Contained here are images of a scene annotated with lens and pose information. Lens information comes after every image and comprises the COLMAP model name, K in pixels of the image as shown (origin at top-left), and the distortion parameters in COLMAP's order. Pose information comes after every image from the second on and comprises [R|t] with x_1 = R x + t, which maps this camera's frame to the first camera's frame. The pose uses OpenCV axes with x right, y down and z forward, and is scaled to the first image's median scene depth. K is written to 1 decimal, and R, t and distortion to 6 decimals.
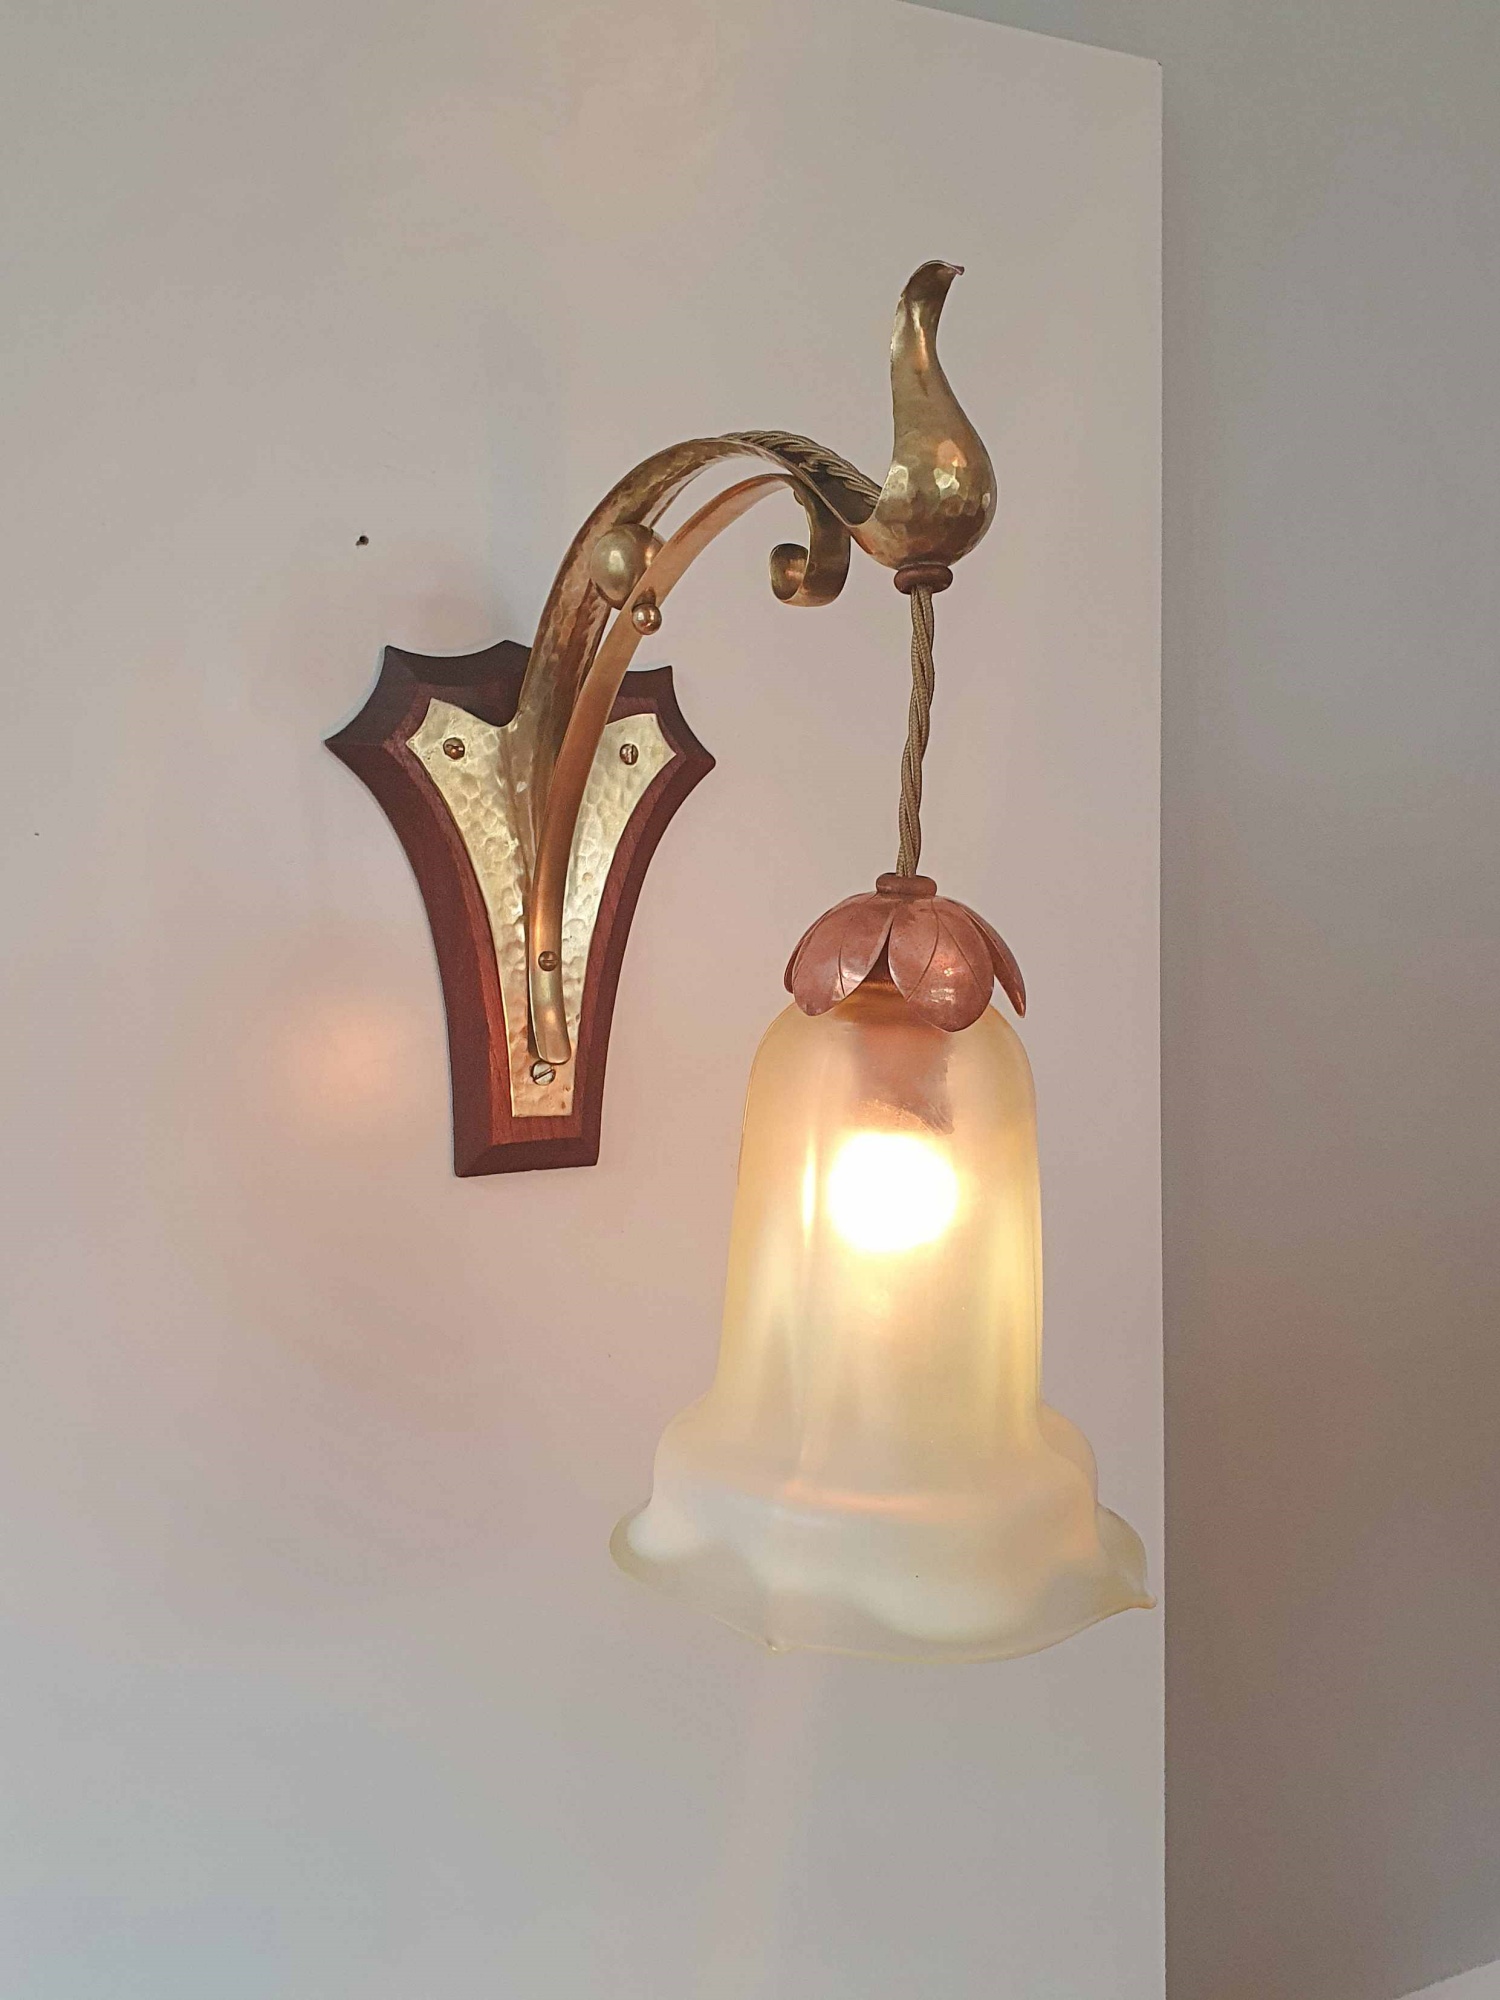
lens RADIAL K [[1814.6, 0, 817.7], [0, 1814.6, 1077.8], [0, 0, 1]] dist [0.009992, -0.003768]
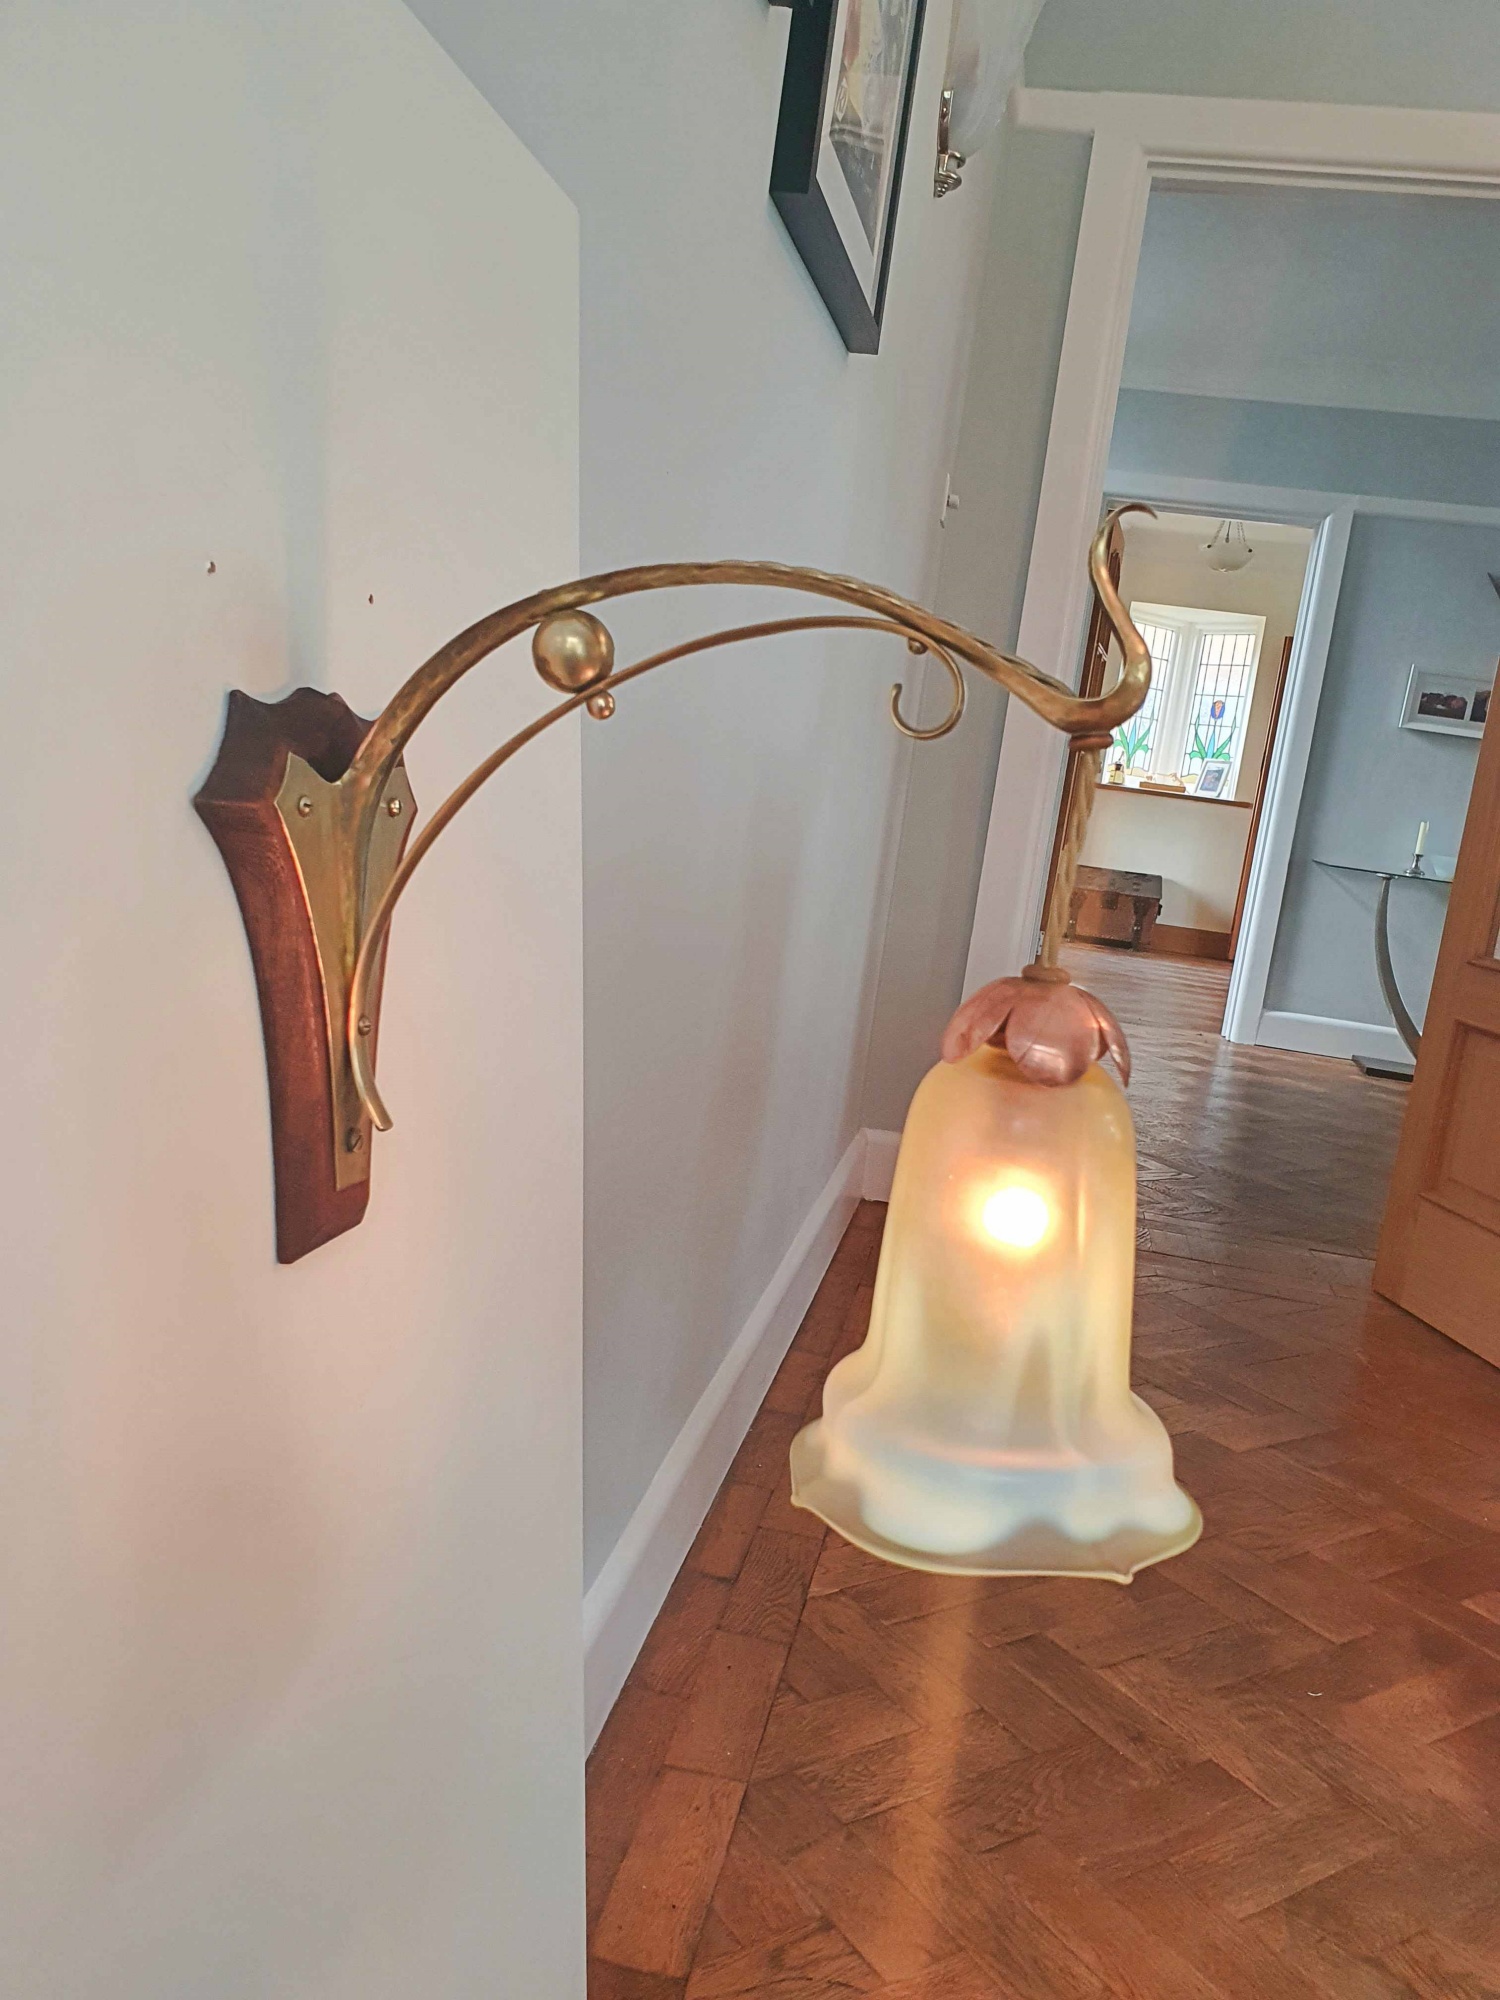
lens RADIAL K [[1499.4, 0, 750.0], [0, 1499.4, 1000.0], [0, 0, 1]] dist [0.005568, 0.005668]
pose [[0.661436, -0.076868, 0.746052, -0.623628], [0.057439, 0.997004, 0.051800, -0.110157], [-0.747799, 0.008590, 0.663870, 0.325689]]
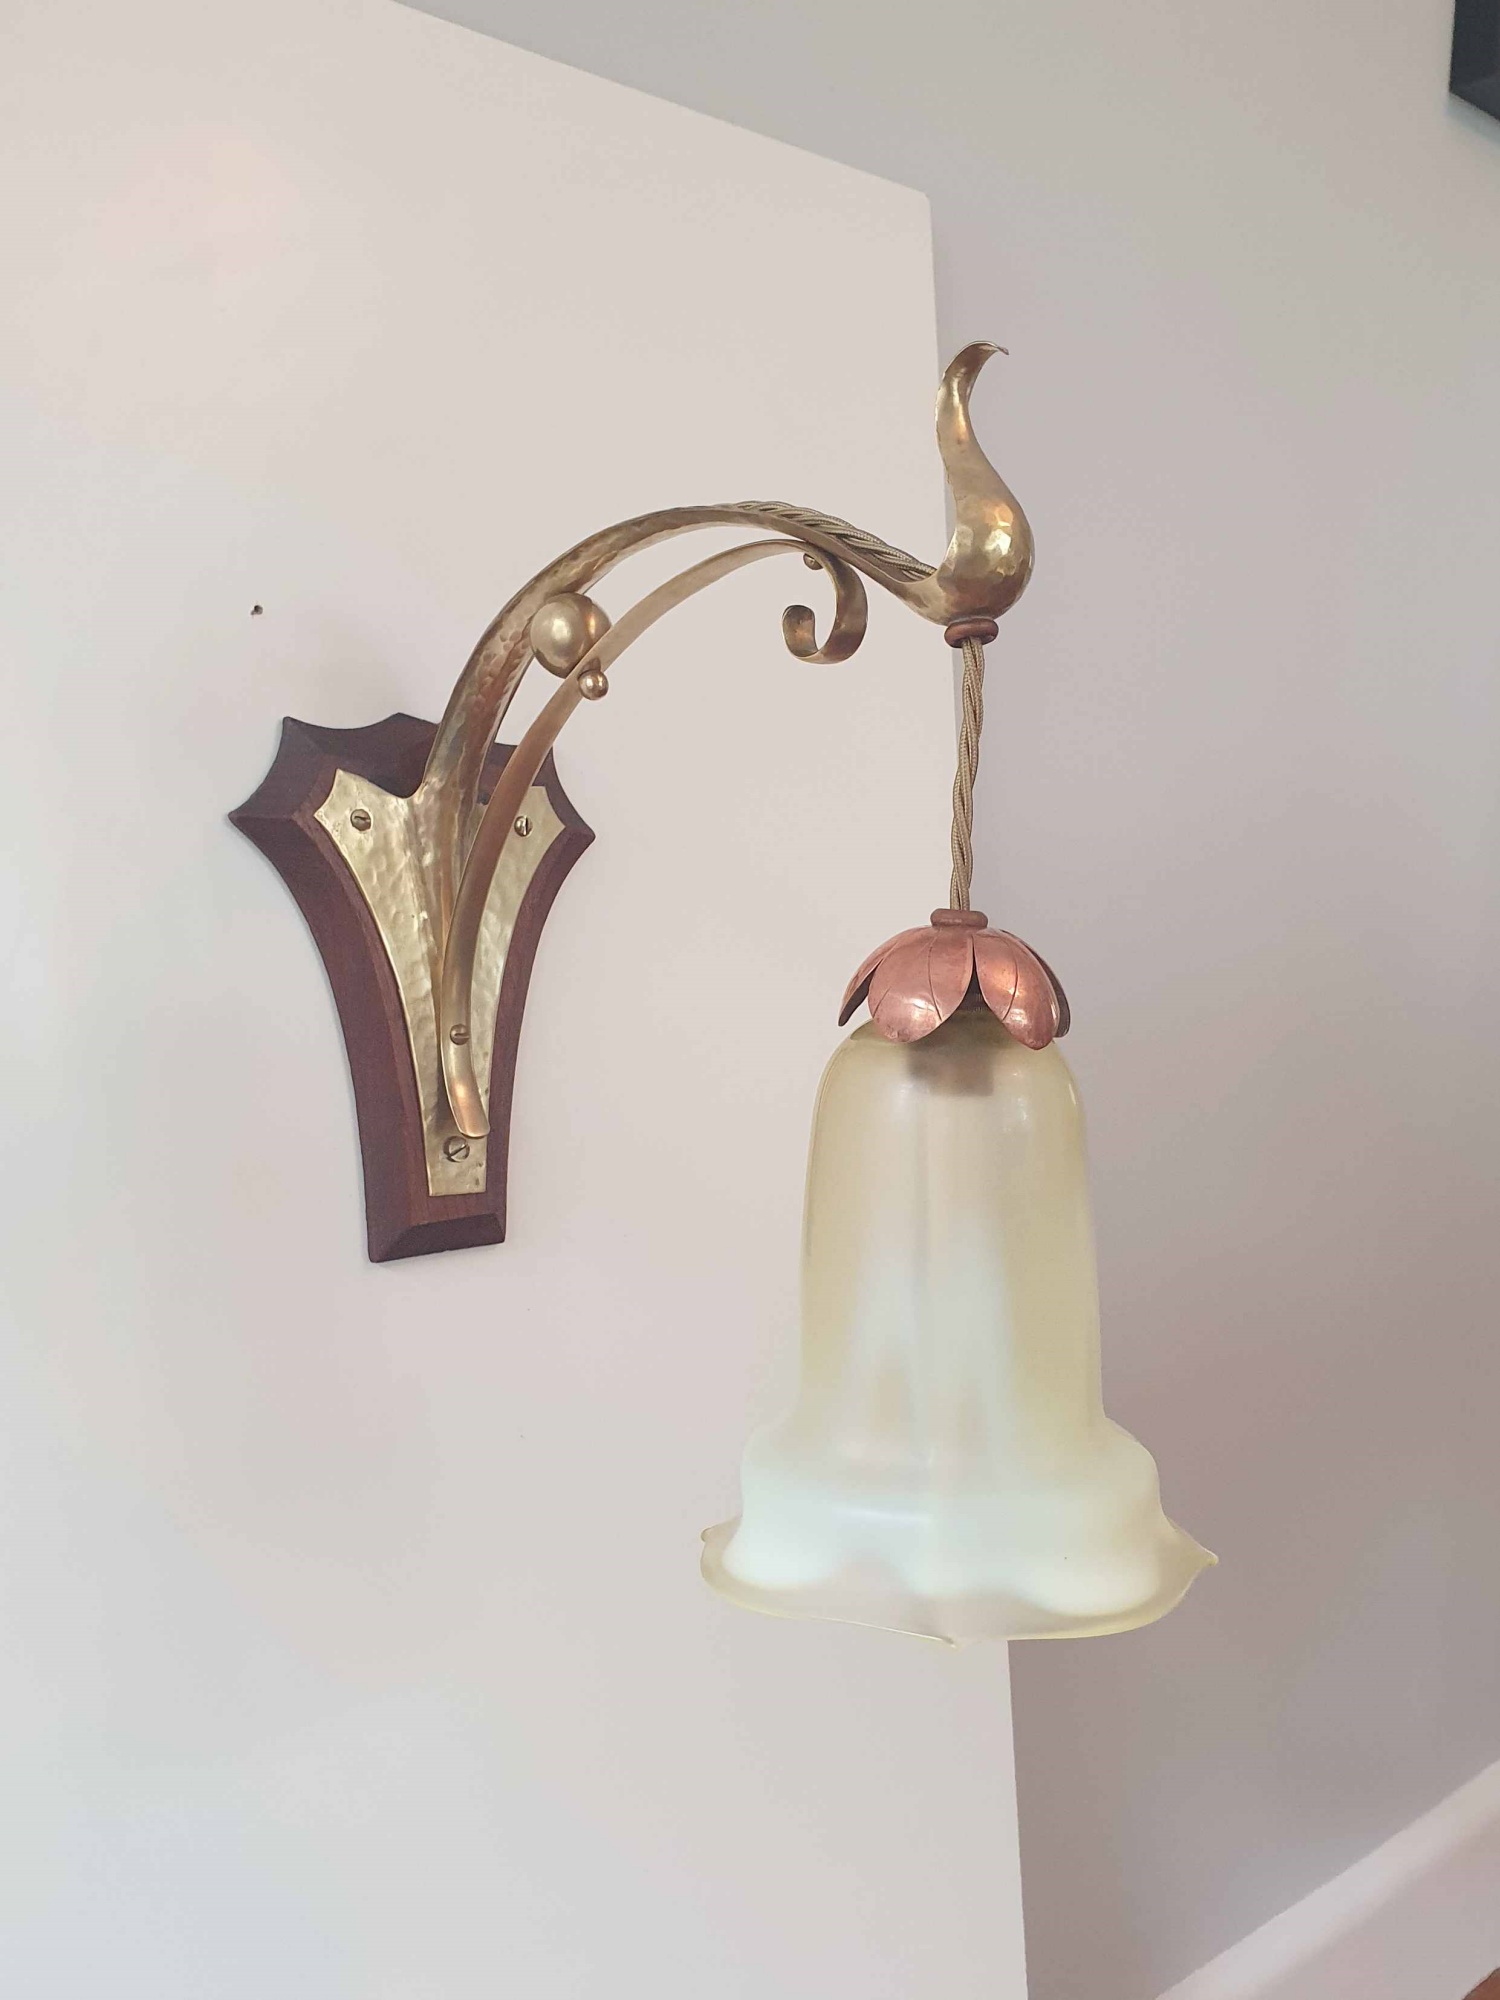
lens RADIAL K [[1814.6, 0, 817.7], [0, 1814.6, 1077.8], [0, 0, 1]] dist [0.009992, -0.003768]
pose [[0.966952, -0.051597, 0.249681, -0.213114], [0.067921, 0.996049, -0.057204, 0.029125], [-0.245743, 0.072272, 0.966637, 0.003361]]
